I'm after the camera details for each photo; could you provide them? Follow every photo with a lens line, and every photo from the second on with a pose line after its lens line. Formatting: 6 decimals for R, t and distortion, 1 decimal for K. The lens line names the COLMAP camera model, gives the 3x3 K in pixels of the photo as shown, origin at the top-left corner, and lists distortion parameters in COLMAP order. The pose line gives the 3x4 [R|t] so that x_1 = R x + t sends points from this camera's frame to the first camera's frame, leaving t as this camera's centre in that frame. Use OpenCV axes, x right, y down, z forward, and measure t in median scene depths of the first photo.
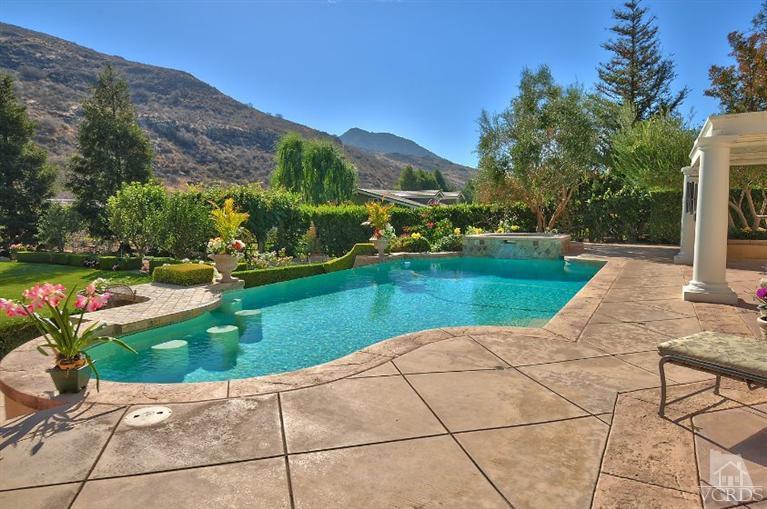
lens RADIAL K [[522.1, 0, 383.5], [0, 522.1, 254.5], [0, 0, 1]] dist [-0.002482, -0.000767]
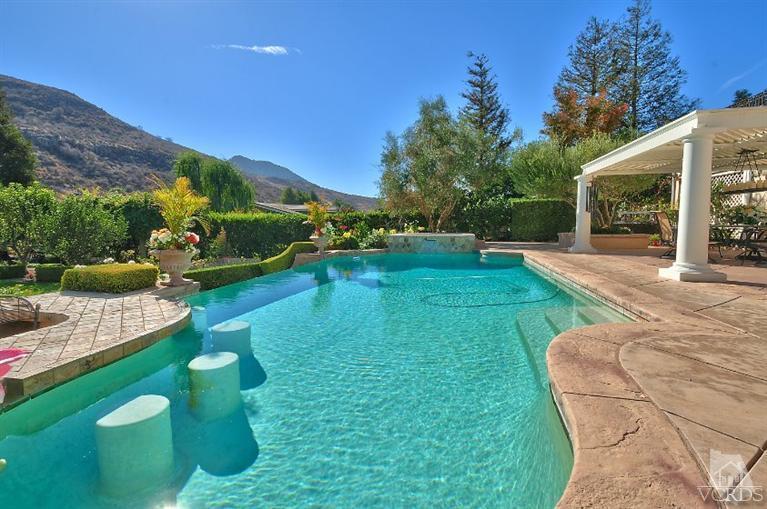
lens RADIAL K [[378.4, 0, 383.5], [0, 378.4, 254.5], [0, 0, 1]] dist [0.002461, -0.001112]
pose [[0.944123, -0.022146, 0.328847, -0.089997], [0.025392, 0.999662, -0.005579, 0.008142], [-0.328612, 0.013618, 0.944367, 0.167049]]
